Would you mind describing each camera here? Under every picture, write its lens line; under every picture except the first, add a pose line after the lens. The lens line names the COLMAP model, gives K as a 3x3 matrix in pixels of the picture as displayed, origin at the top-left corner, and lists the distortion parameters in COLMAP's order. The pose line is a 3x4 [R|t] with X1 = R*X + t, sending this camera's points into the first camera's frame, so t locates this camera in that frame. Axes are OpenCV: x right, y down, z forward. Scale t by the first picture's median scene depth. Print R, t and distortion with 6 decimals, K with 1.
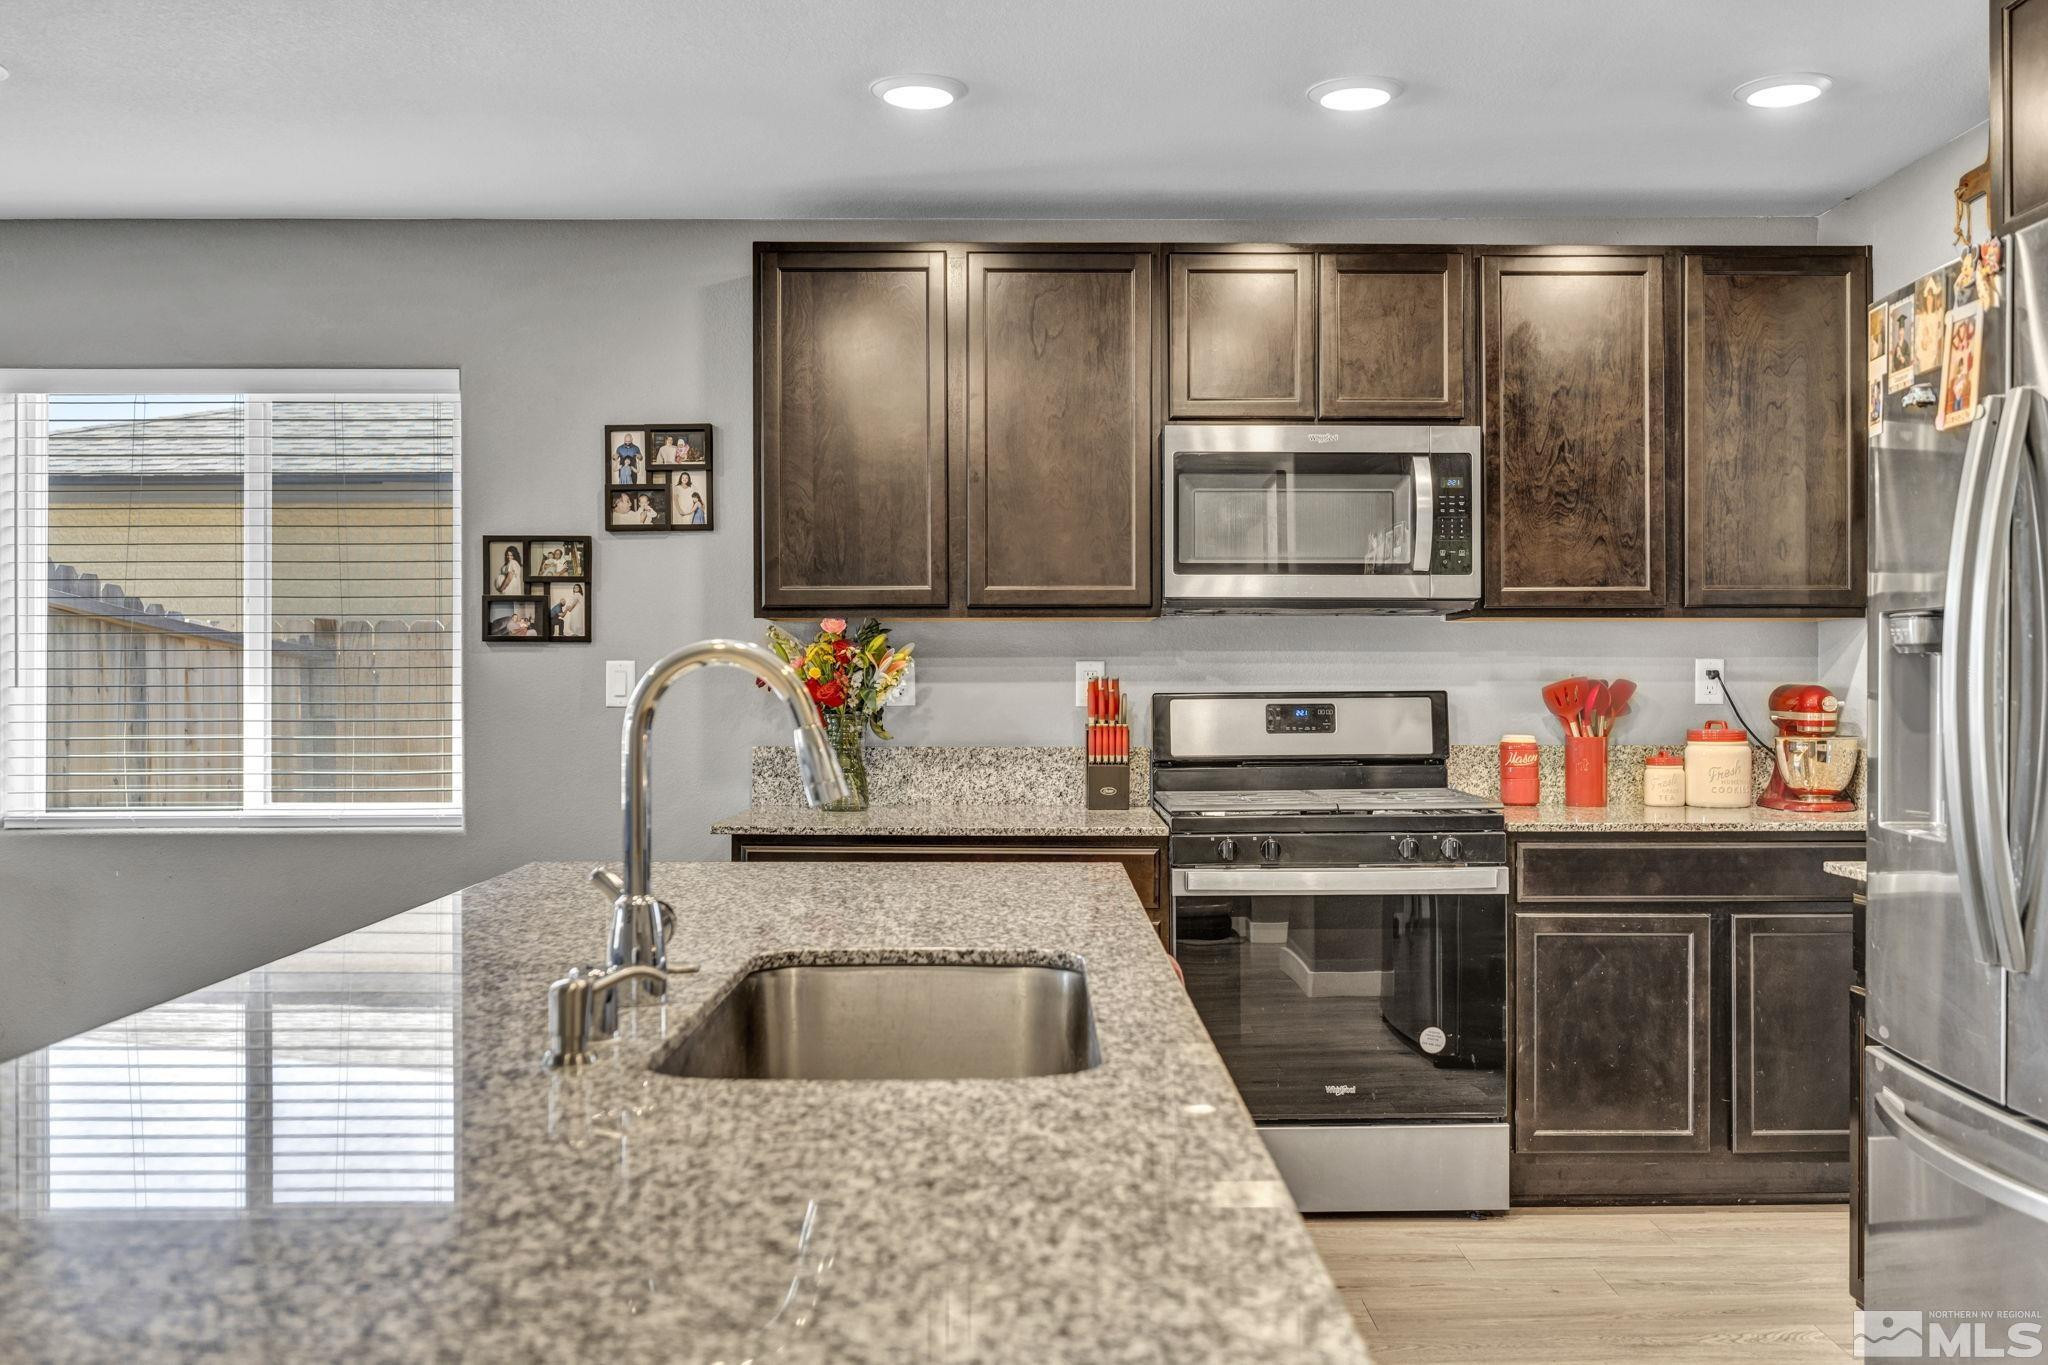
lens RADIAL K [[1864.2, 0, 1063.3], [0, 1864.2, 683.4], [0, 0, 1]] dist [-0.033242, 0.000000]
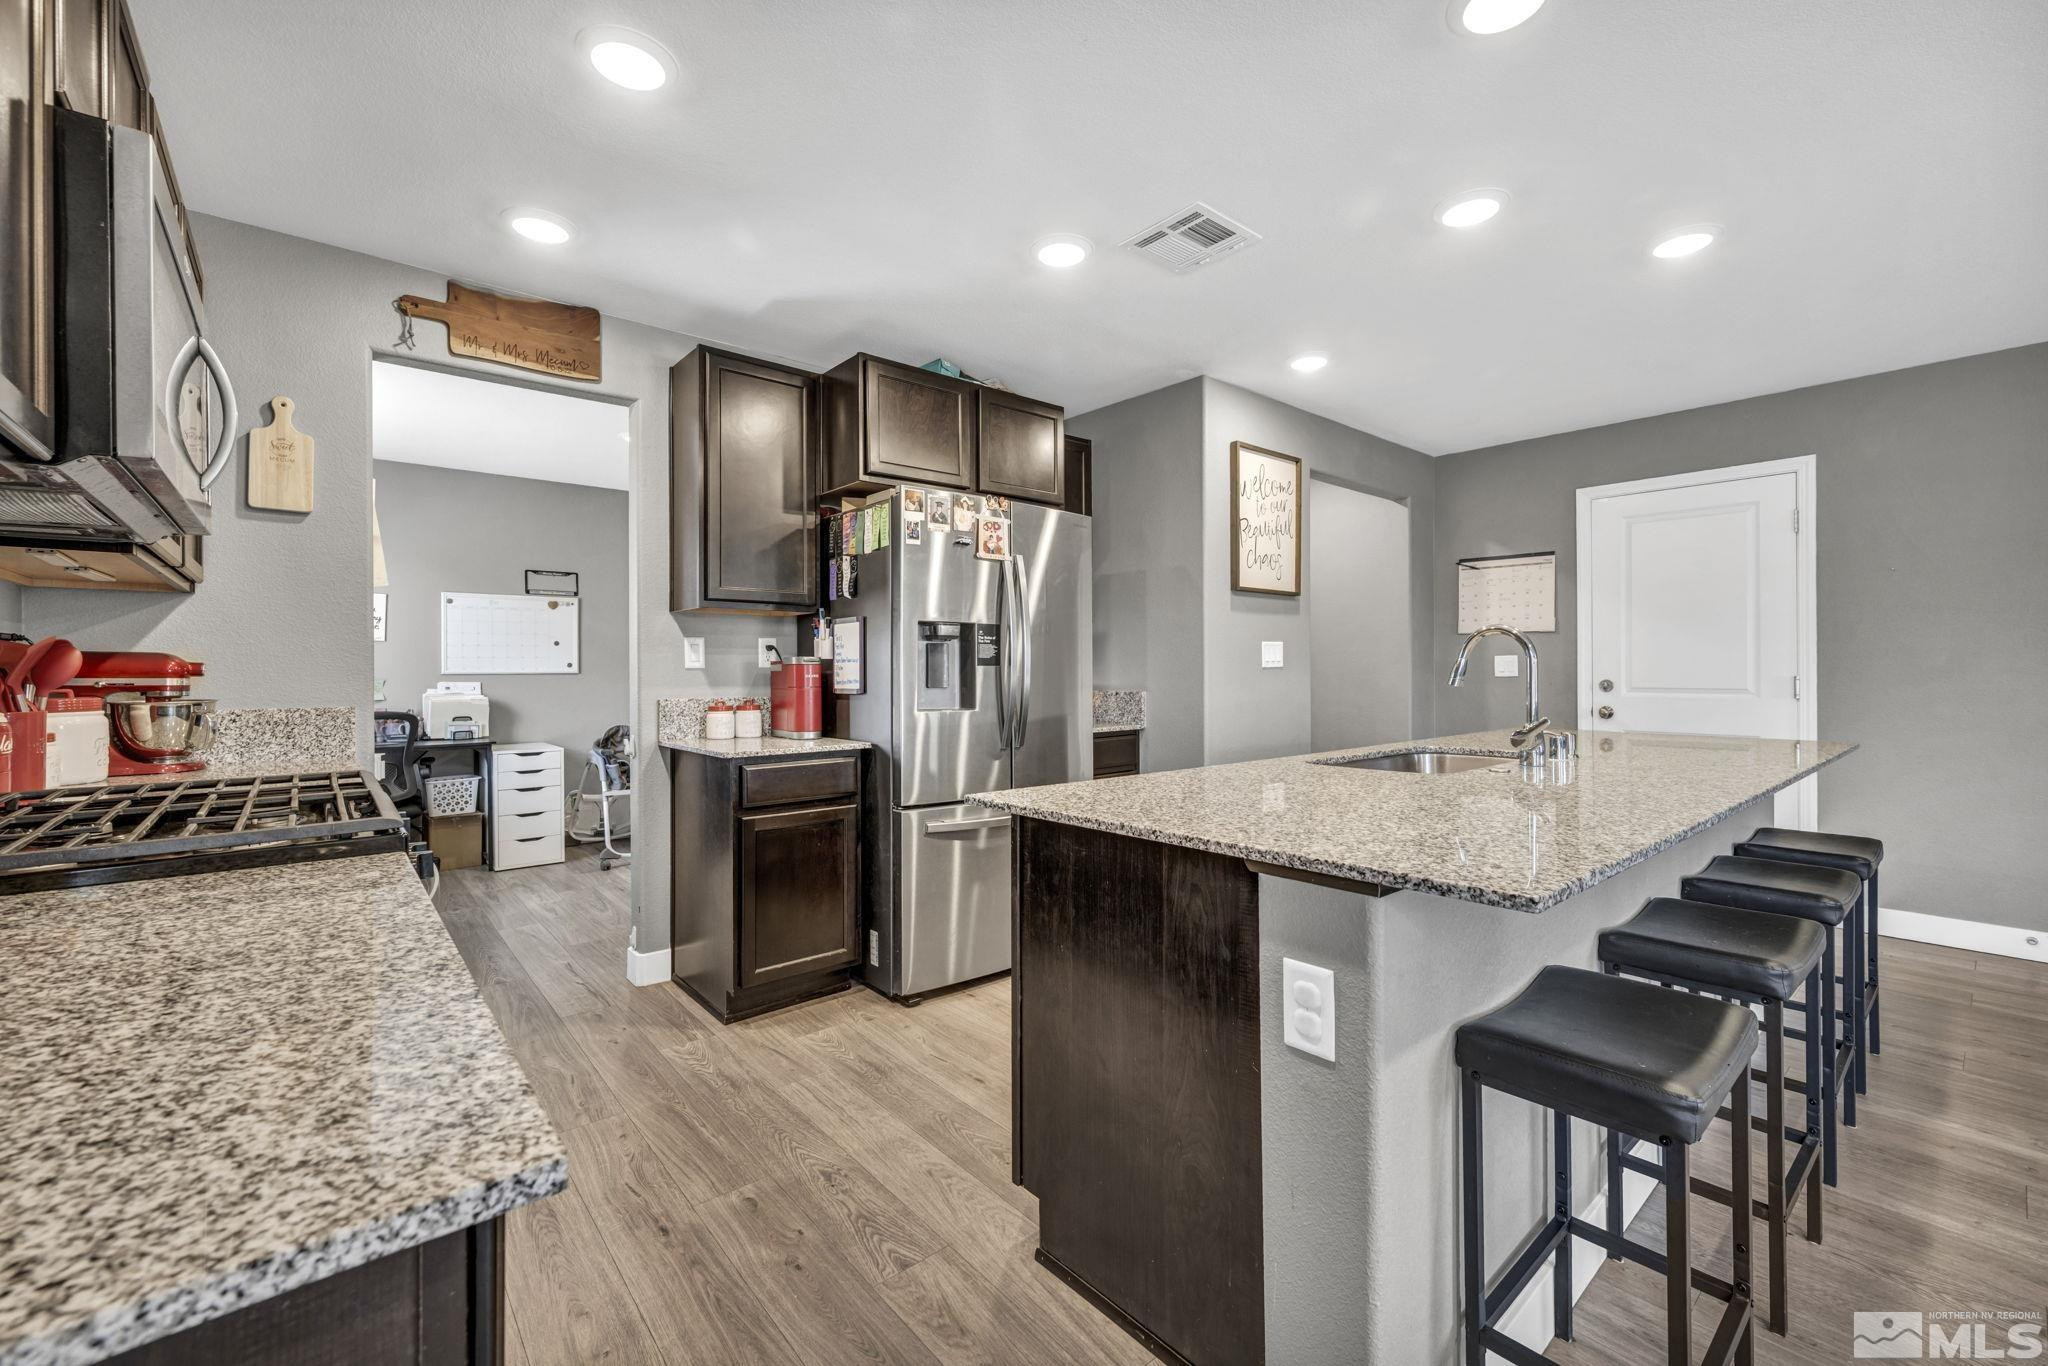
lens RADIAL K [[840.6, 0, 1035.1], [0, 840.6, 668.9], [0, 0, 1]] dist [0.002571, -0.000074]
pose [[-0.638546, 0.006299, 0.769558, -0.271018], [0.007462, 0.999970, -0.001993, 0.015106], [-0.769547, 0.004470, -0.638574, 0.893749]]
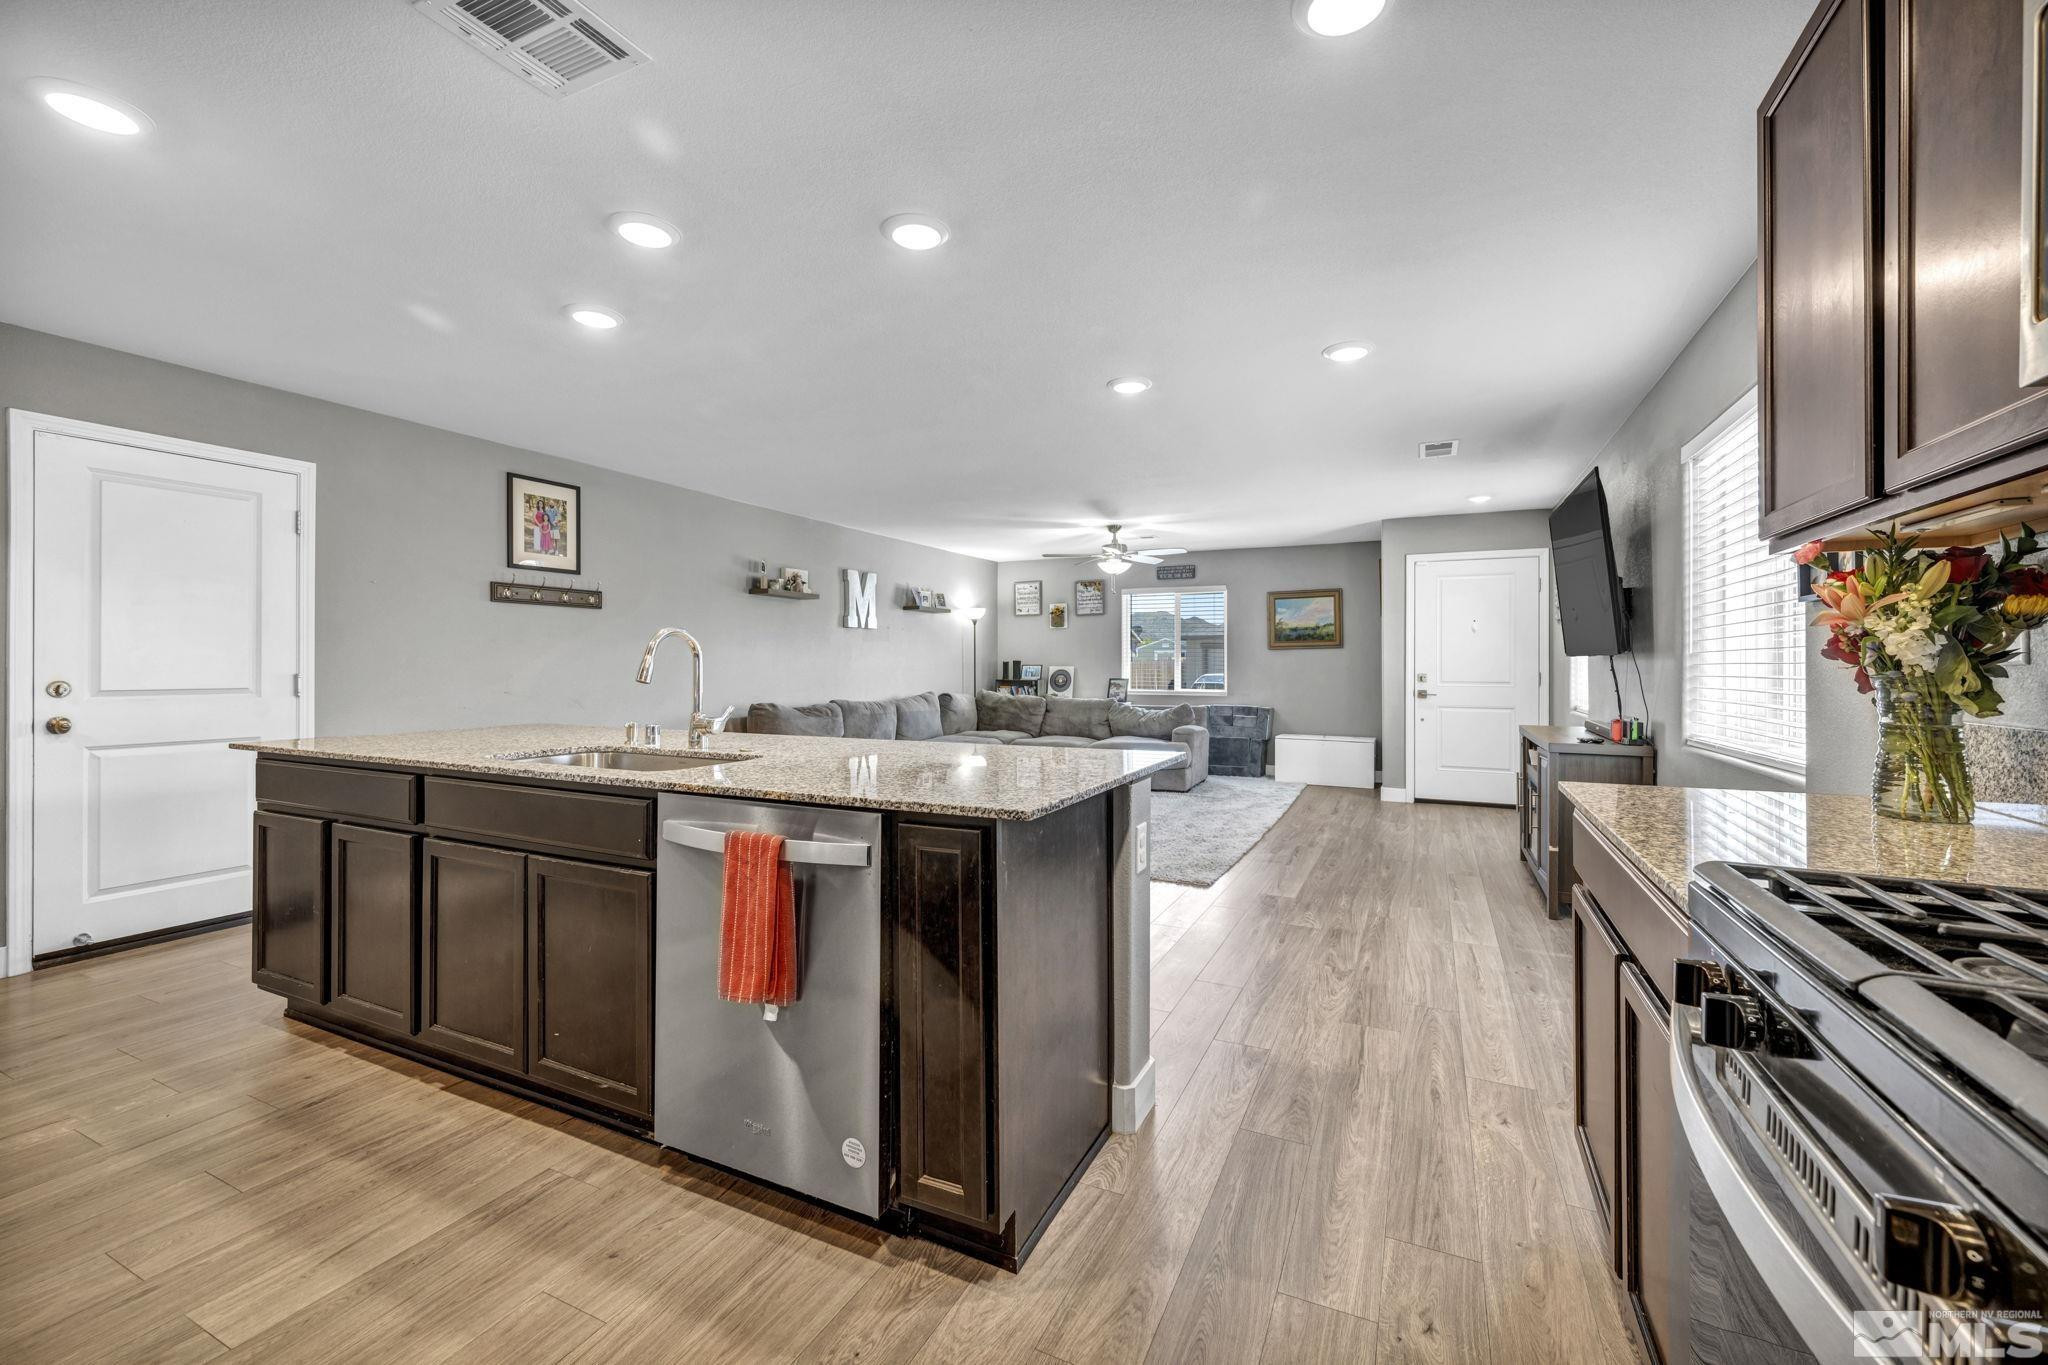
lens RADIAL K [[823.3, 0, 1030.2], [0, 823.3, 668.6], [0, 0, 1]] dist [-0.000652, -0.000495]
pose [[-0.444922, 0.005011, -0.895555, 0.285018], [-0.002829, 0.999971, 0.007001, 0.012952], [0.895565, 0.005648, -0.444896, 0.823470]]
